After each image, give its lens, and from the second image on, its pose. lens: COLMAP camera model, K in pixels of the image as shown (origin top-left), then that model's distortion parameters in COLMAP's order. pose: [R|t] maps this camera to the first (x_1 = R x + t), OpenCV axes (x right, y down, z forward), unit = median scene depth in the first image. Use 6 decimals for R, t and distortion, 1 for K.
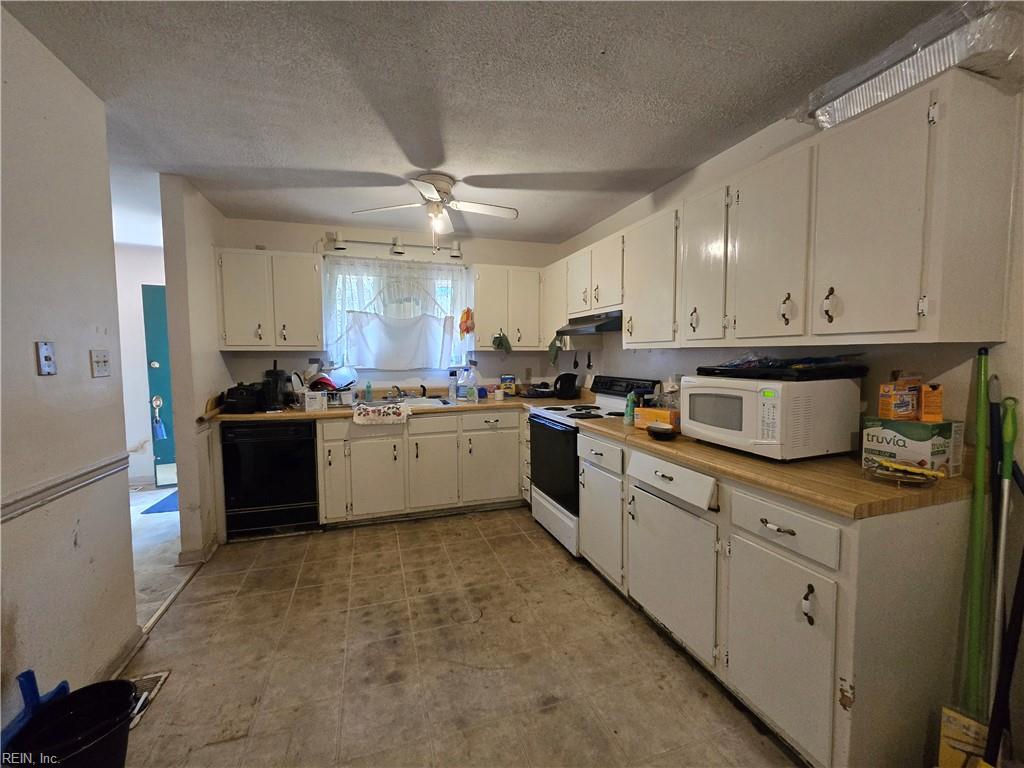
lens RADIAL K [[420.6, 0, 504.8], [0, 420.6, 385.2], [0, 0, 1]] dist [-0.002604, -0.000555]
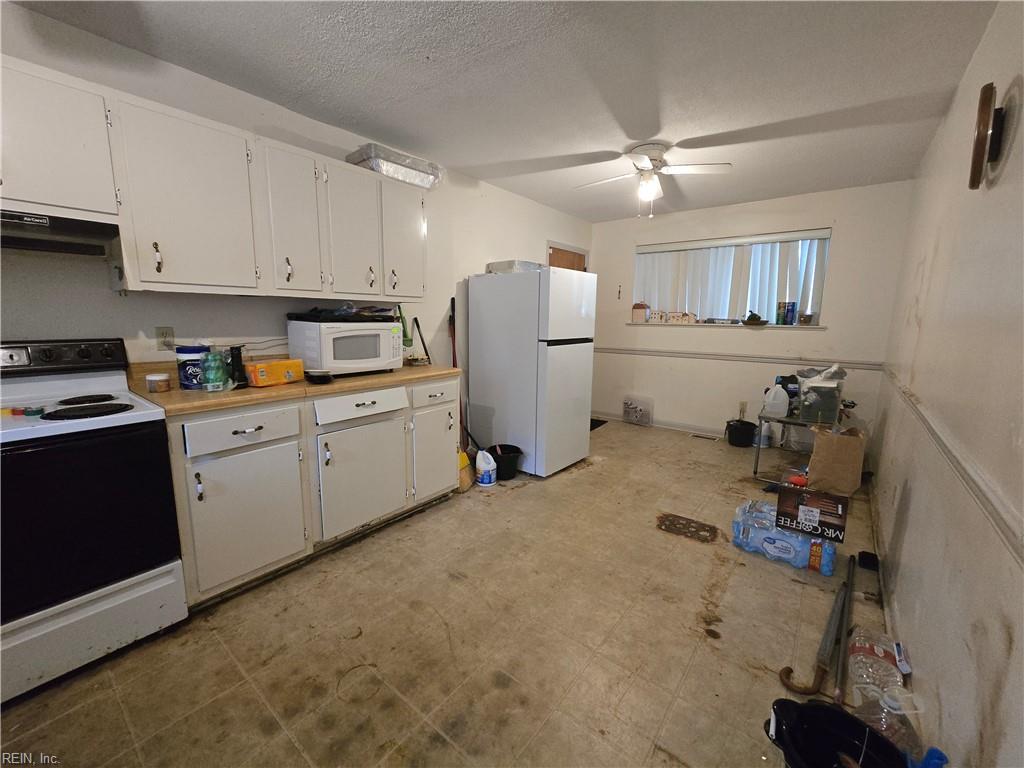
lens RADIAL K [[420.6, 0, 504.8], [0, 420.6, 385.2], [0, 0, 1]] dist [-0.002604, -0.000555]
pose [[-0.548721, -0.139425, 0.824297, -0.496847], [0.049787, 0.978795, 0.198700, -0.036883], [-0.834522, 0.150070, -0.530144, 0.759650]]
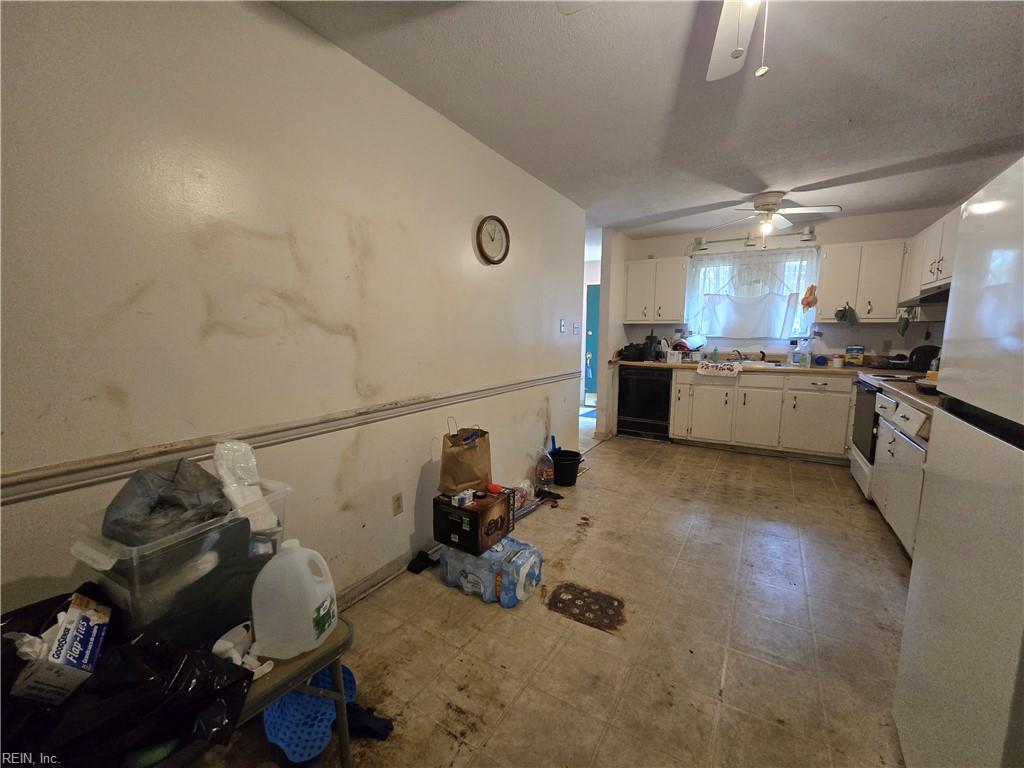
lens RADIAL K [[420.6, 0, 504.8], [0, 420.6, 385.2], [0, 0, 1]] dist [-0.002604, -0.000555]
pose [[0.639681, 0.103822, -0.761596, 0.324920], [-0.060736, 0.994565, 0.084567, 0.048675], [0.766237, -0.007840, 0.642510, -0.442533]]
